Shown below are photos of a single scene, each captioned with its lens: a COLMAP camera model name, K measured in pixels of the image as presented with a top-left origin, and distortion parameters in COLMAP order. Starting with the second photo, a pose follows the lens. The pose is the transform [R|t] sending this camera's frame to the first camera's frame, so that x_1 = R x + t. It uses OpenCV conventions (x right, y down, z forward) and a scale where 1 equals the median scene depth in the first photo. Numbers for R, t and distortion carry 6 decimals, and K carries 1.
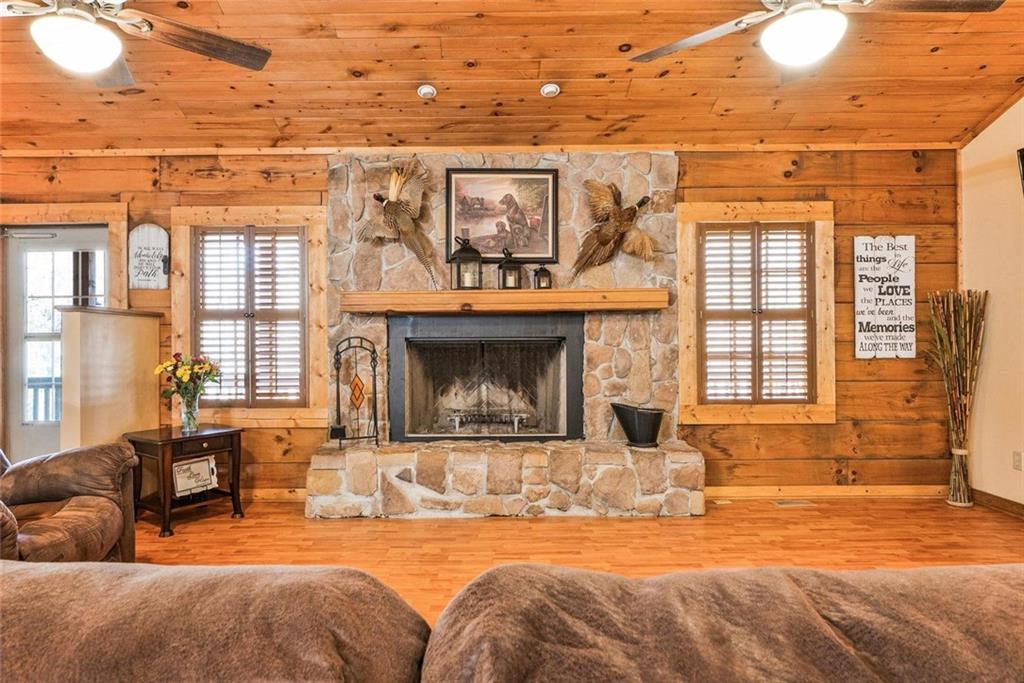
lens RADIAL K [[631.3, 0, 512.0], [0, 631.3, 341.5], [0, 0, 1]] dist [0.017351, -0.000596]
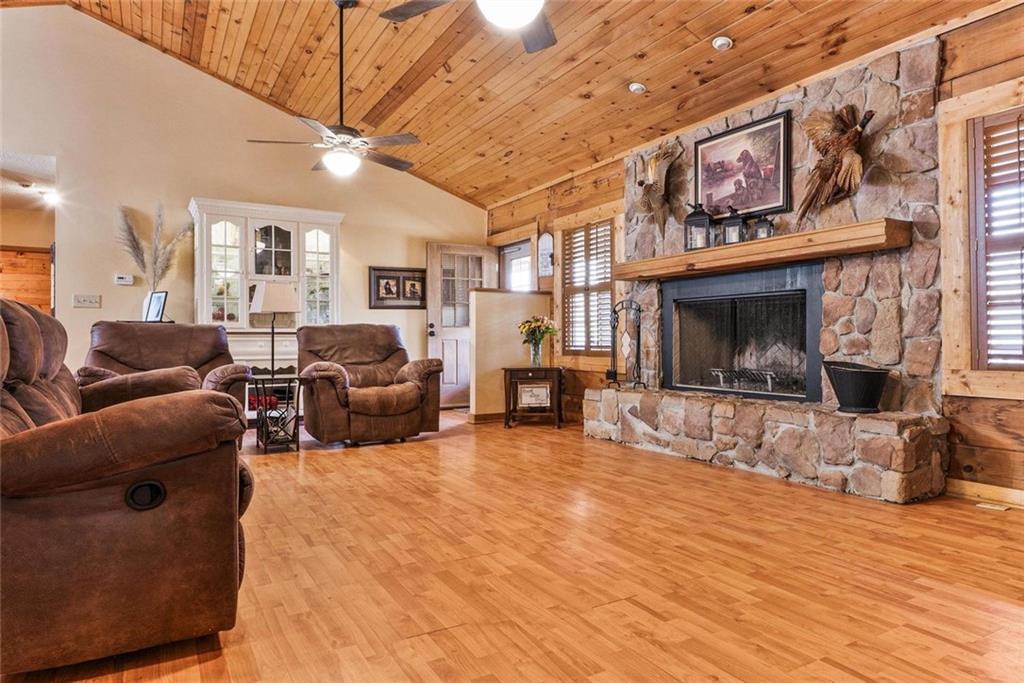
lens RADIAL K [[606.3, 0, 512.0], [0, 606.3, 341.5], [0, 0, 1]] dist [-0.001328, 0.000254]
pose [[0.510189, 0.005840, -0.860042, 0.640883], [0.001961, 0.999966, 0.007954, 0.062369], [0.860060, -0.005745, 0.510161, 0.191869]]
